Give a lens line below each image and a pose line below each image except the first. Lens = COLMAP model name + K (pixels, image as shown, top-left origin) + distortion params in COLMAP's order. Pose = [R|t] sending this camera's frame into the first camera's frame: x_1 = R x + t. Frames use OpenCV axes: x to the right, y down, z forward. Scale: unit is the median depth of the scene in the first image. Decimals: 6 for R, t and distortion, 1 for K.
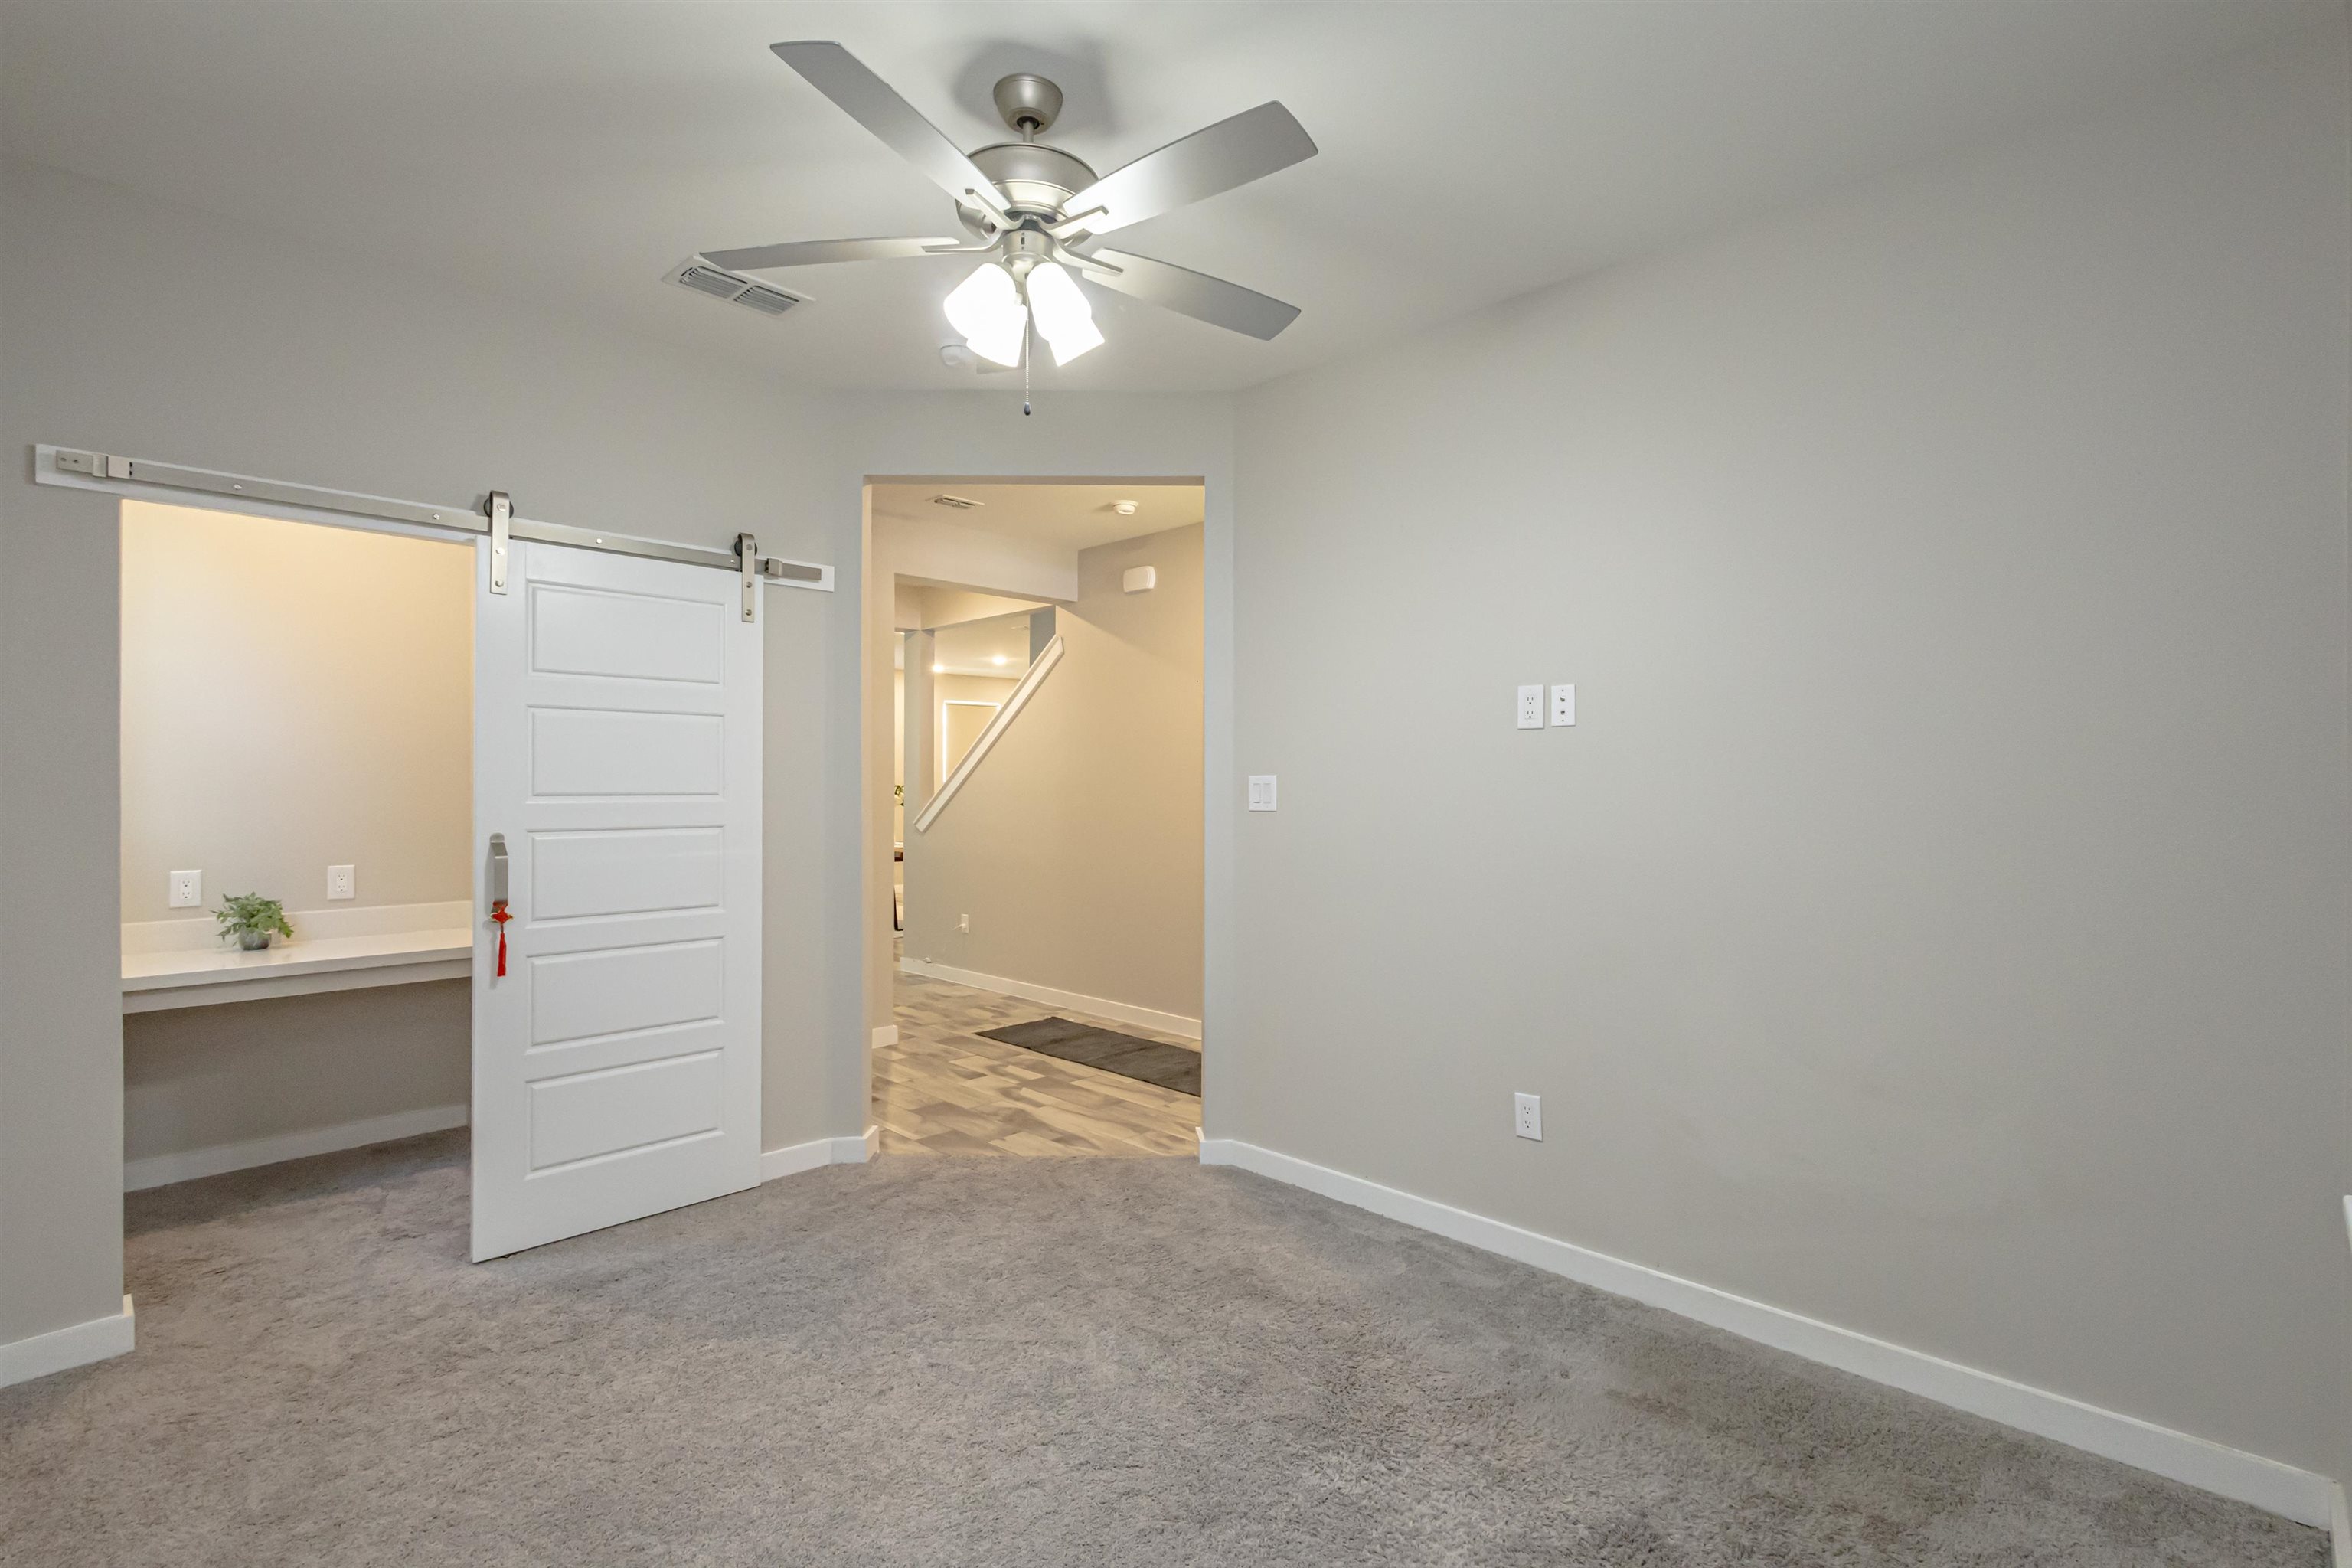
lens RADIAL K [[1082.9, 0, 1176.0], [0, 1082.9, 784.0], [0, 0, 1]] dist [0.003370, -0.001456]
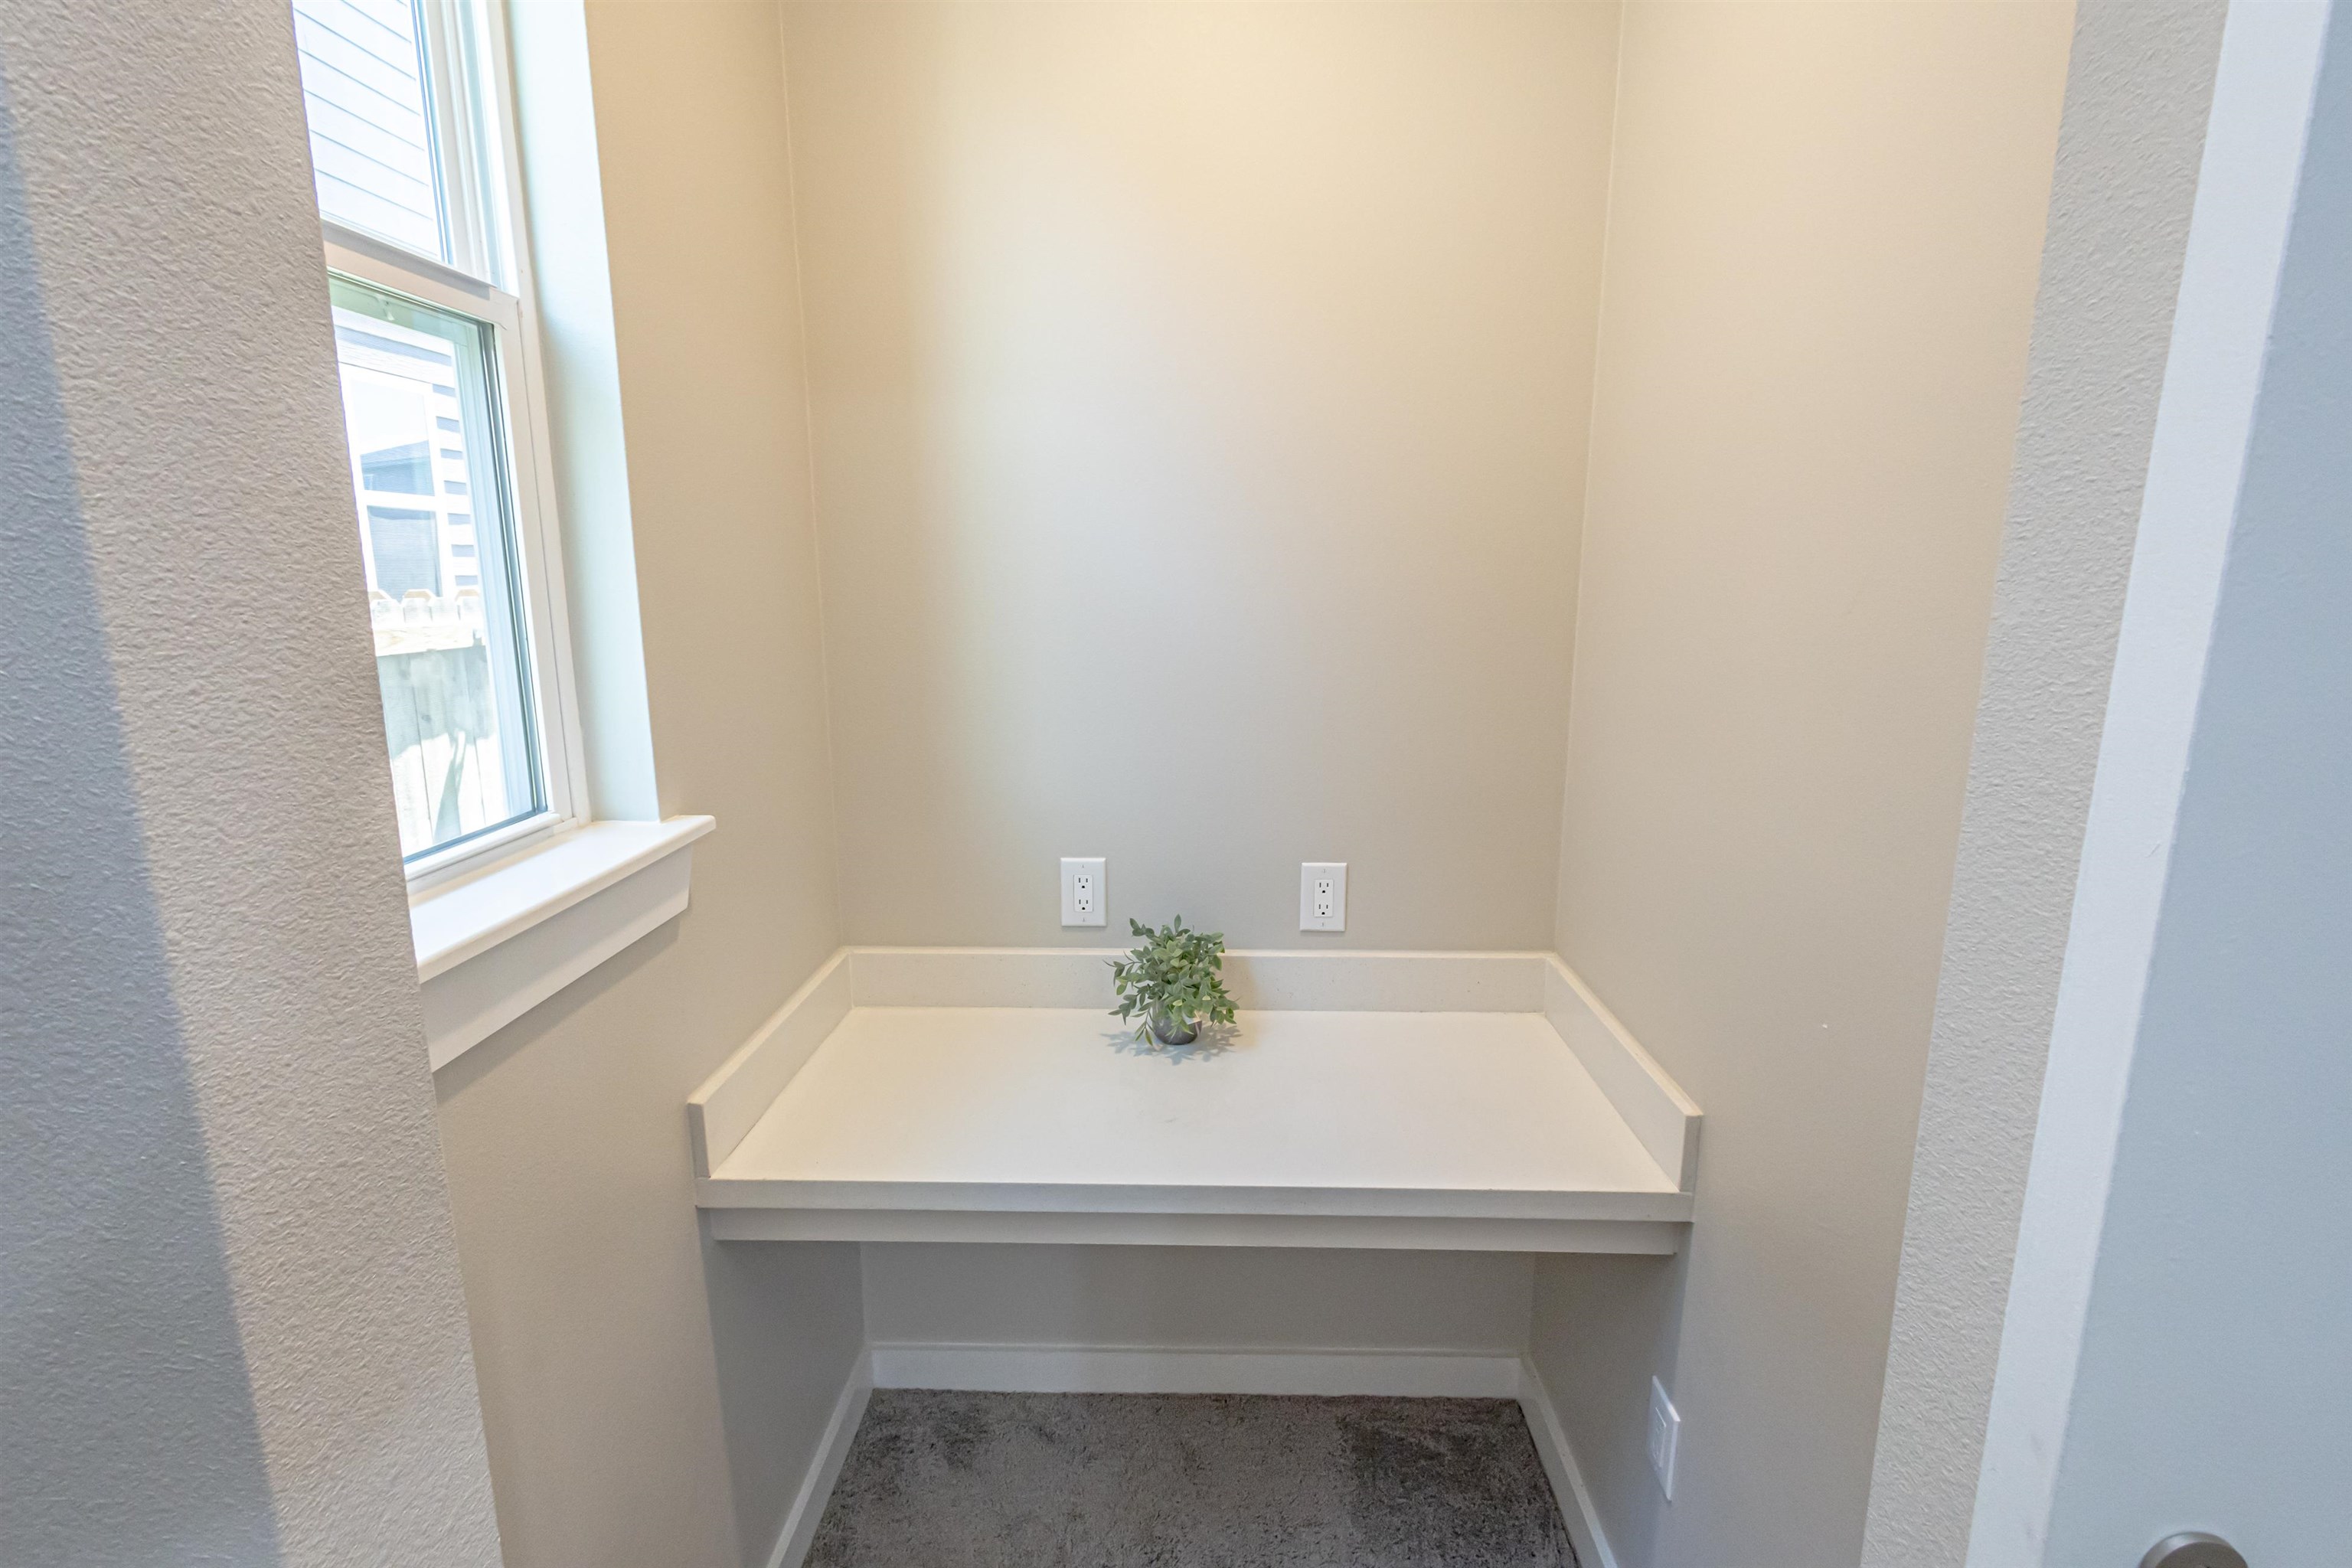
lens RADIAL K [[1082.9, 0, 1176.0], [0, 1082.9, 784.0], [0, 0, 1]] dist [0.003370, -0.001456]
pose [[0.686330, 0.139188, -0.713847, -0.519032], [0.002494, 0.981060, 0.193687, -0.053857], [0.727286, -0.134714, 0.672984, 0.689441]]
